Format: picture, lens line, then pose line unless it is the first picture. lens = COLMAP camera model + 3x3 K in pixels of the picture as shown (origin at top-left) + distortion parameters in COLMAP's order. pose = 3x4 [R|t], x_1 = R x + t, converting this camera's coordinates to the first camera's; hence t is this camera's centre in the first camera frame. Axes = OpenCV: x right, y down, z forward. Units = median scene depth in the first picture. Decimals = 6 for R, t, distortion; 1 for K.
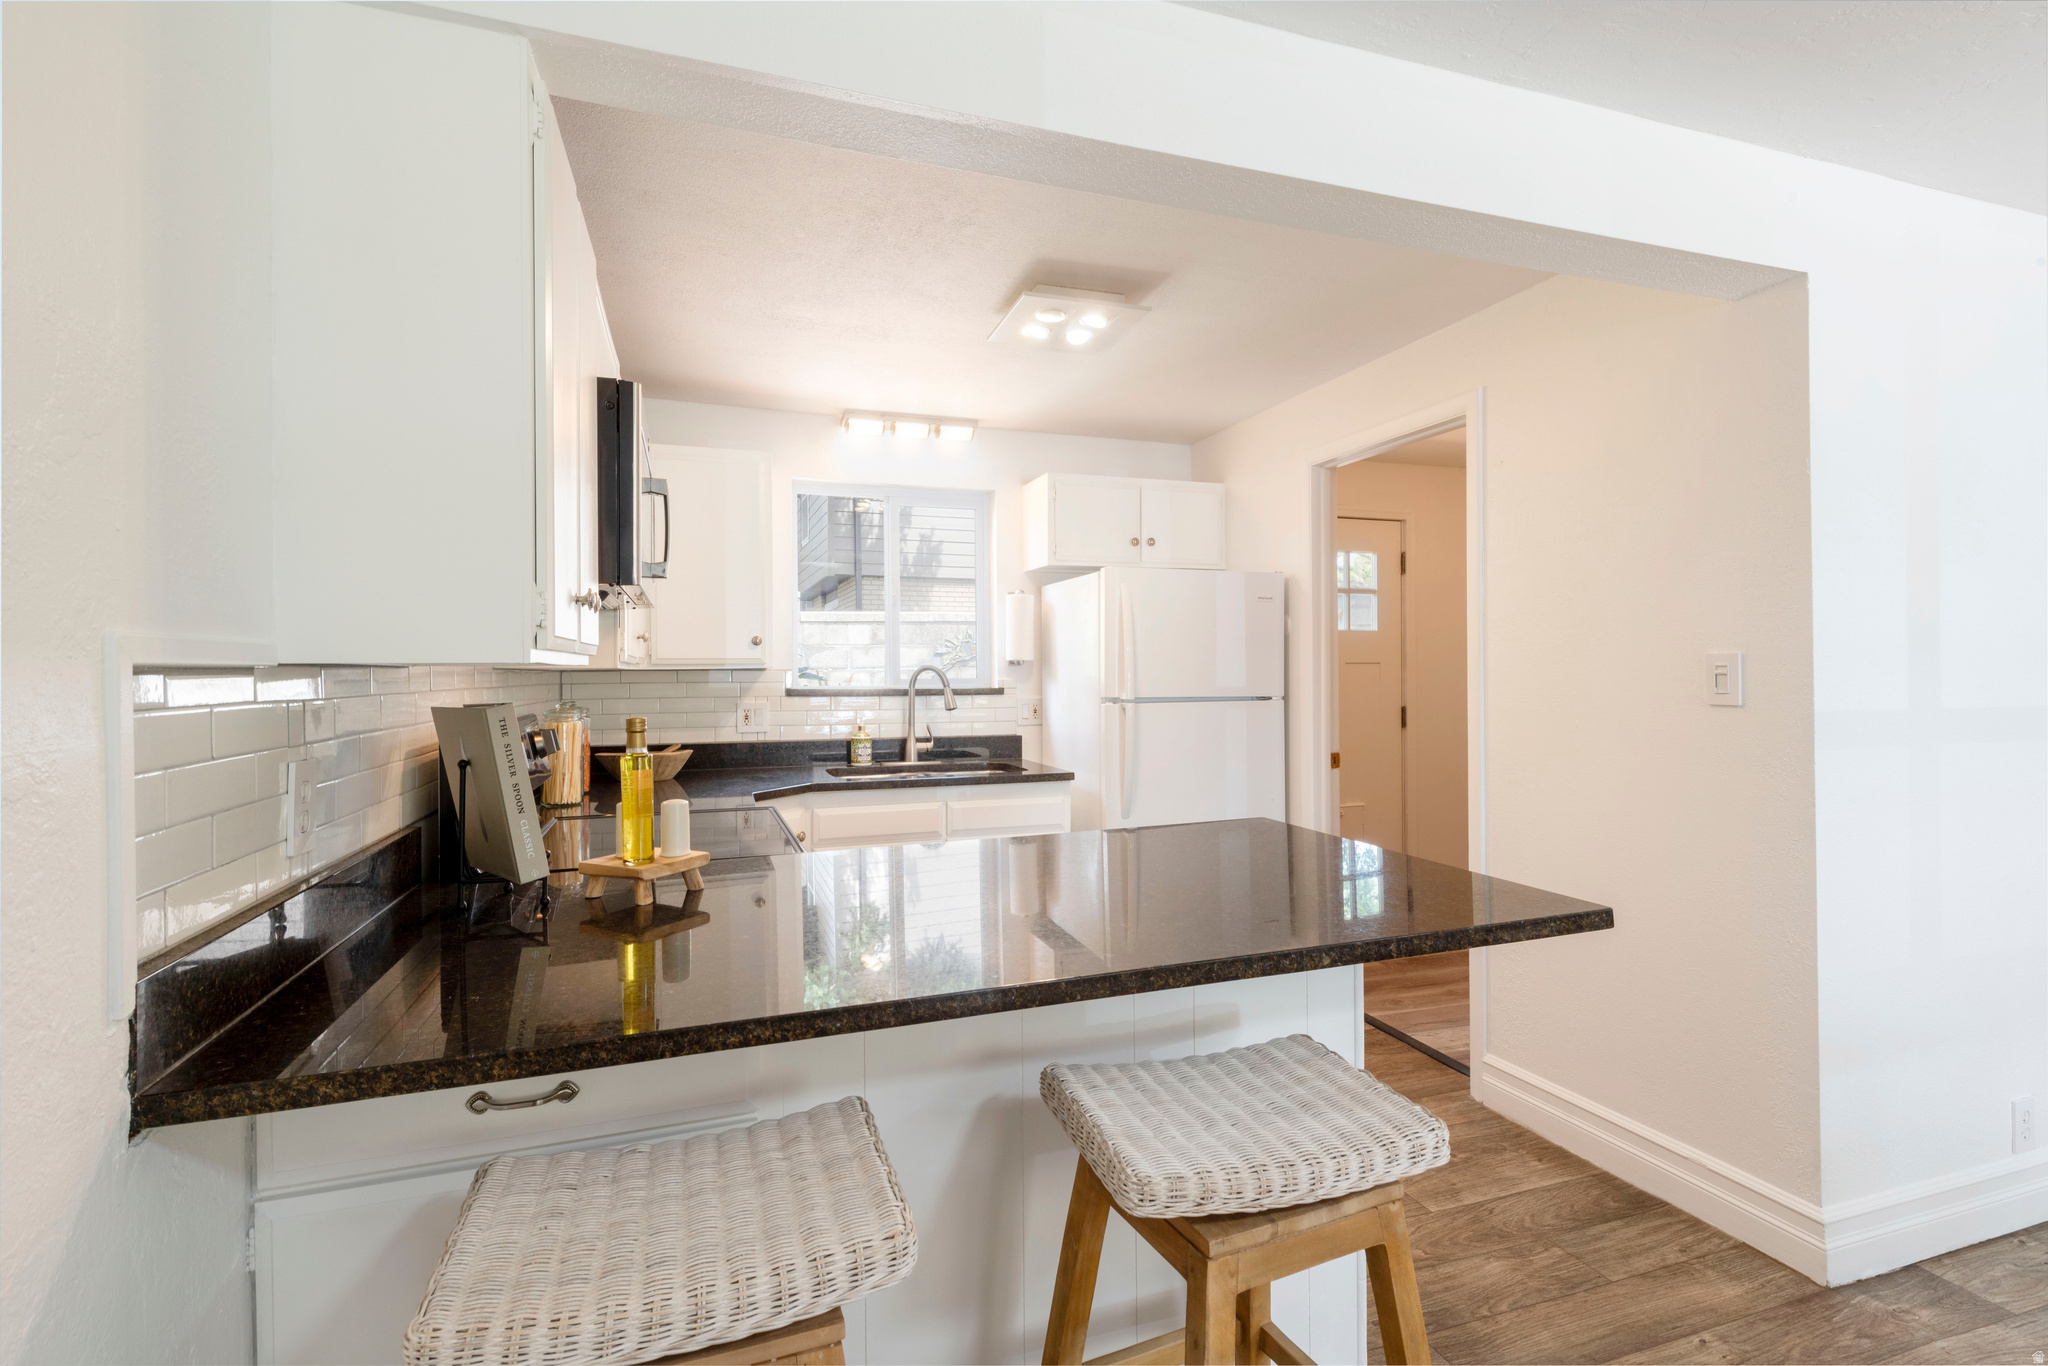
lens RADIAL K [[992.9, 0, 1025.1], [0, 992.9, 677.7], [0, 0, 1]] dist [0.004637, 0.000670]
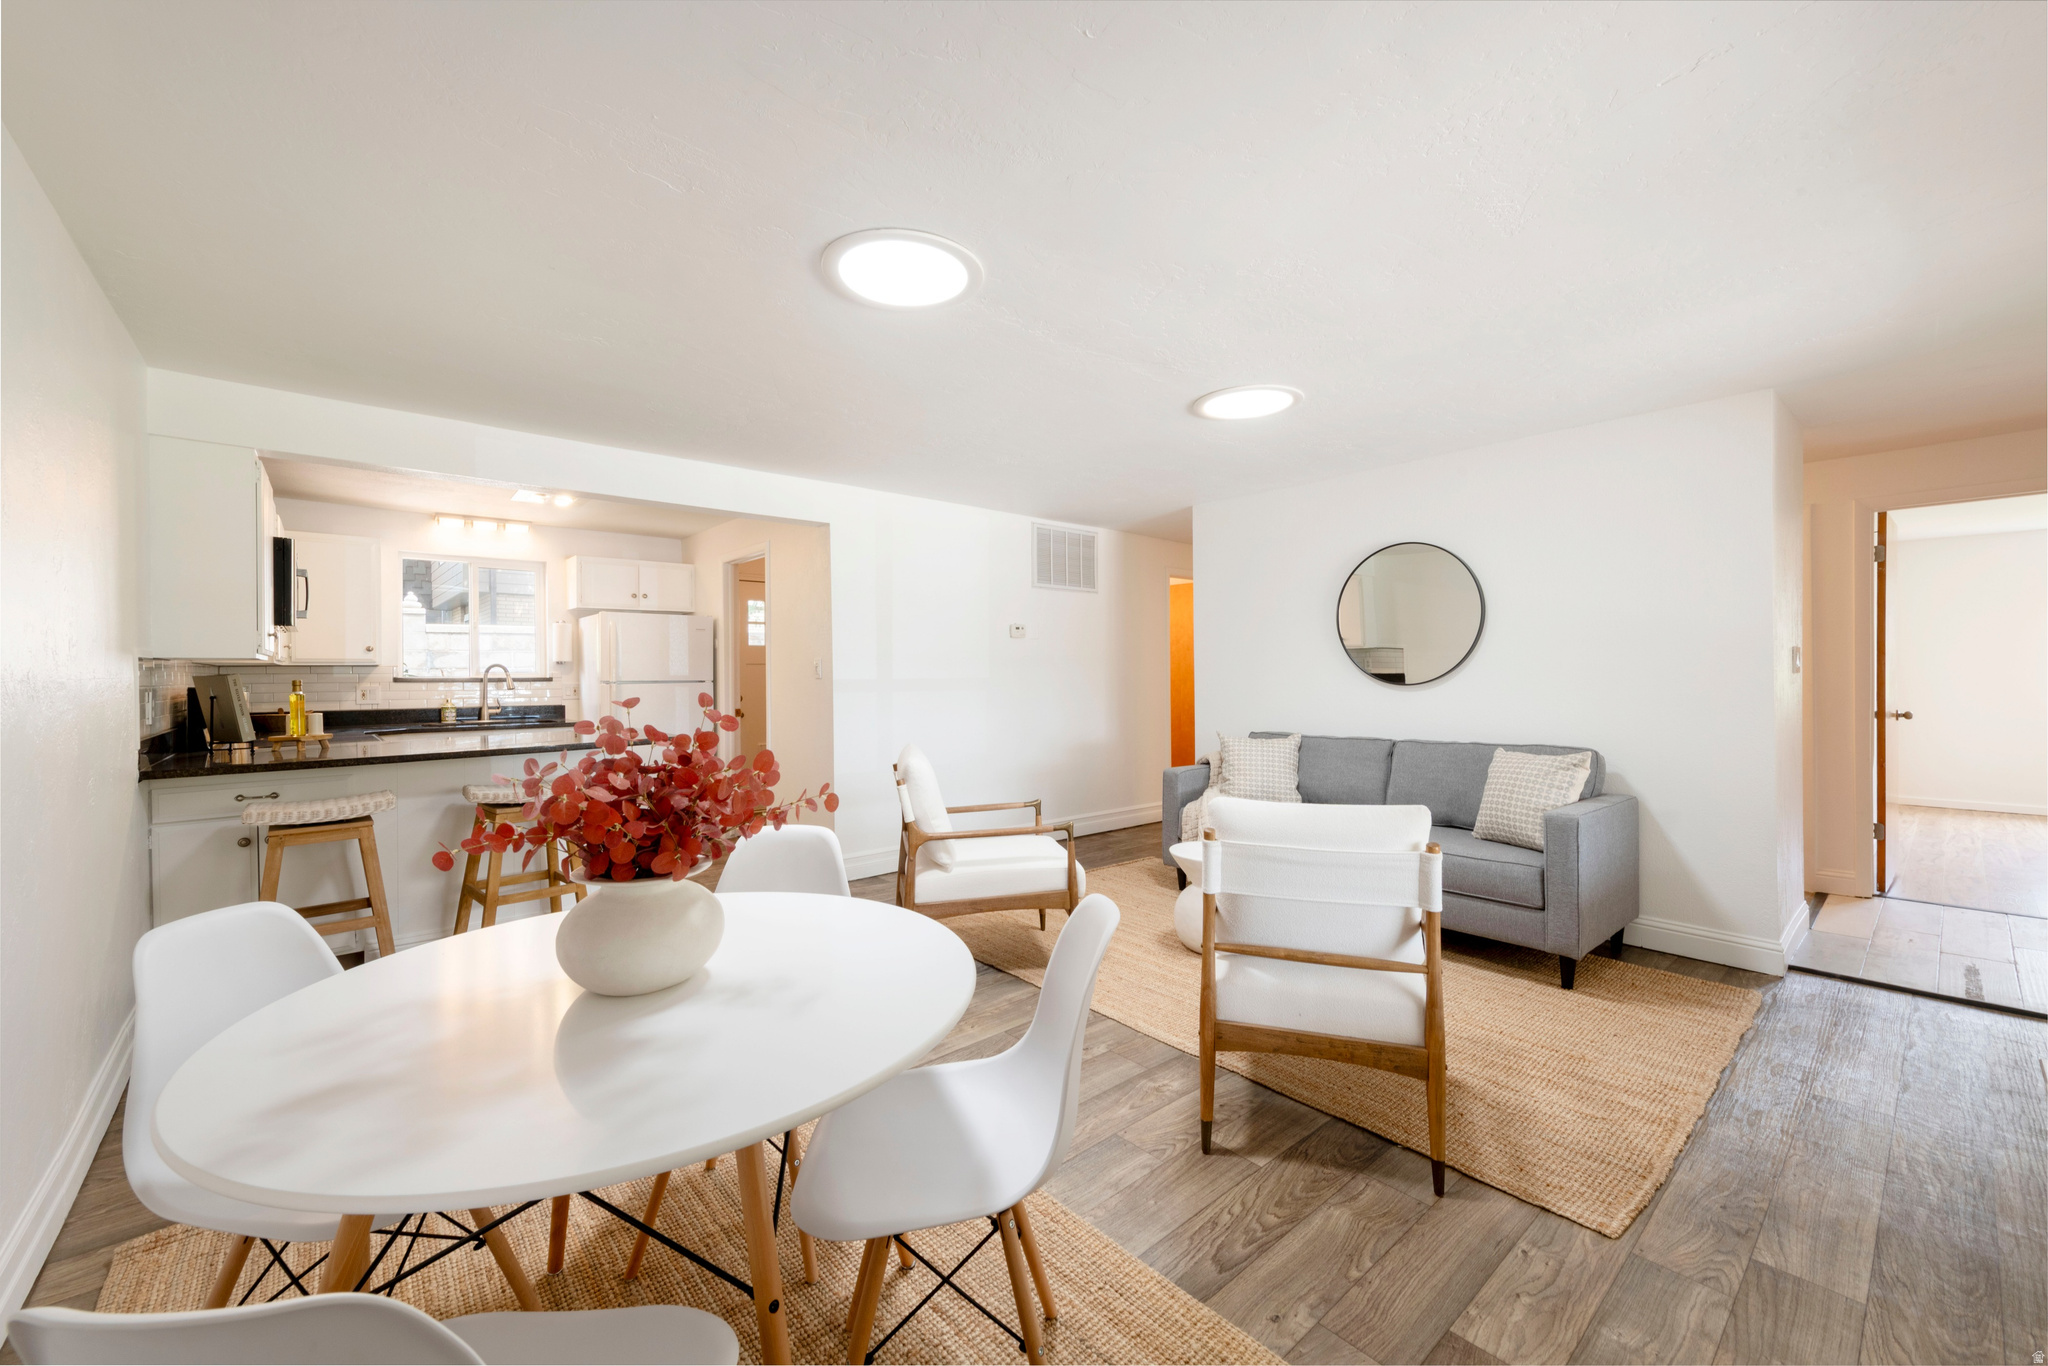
lens RADIAL K [[806.1, 0, 1037.8], [0, 806.1, 674.4], [0, 0, 1]] dist [-0.001233, -0.000221]
pose [[0.918395, -0.000349, 0.395666, 0.219416], [0.002637, 0.999983, -0.005239, 0.016263], [-0.395657, 0.005855, 0.918380, -0.672949]]
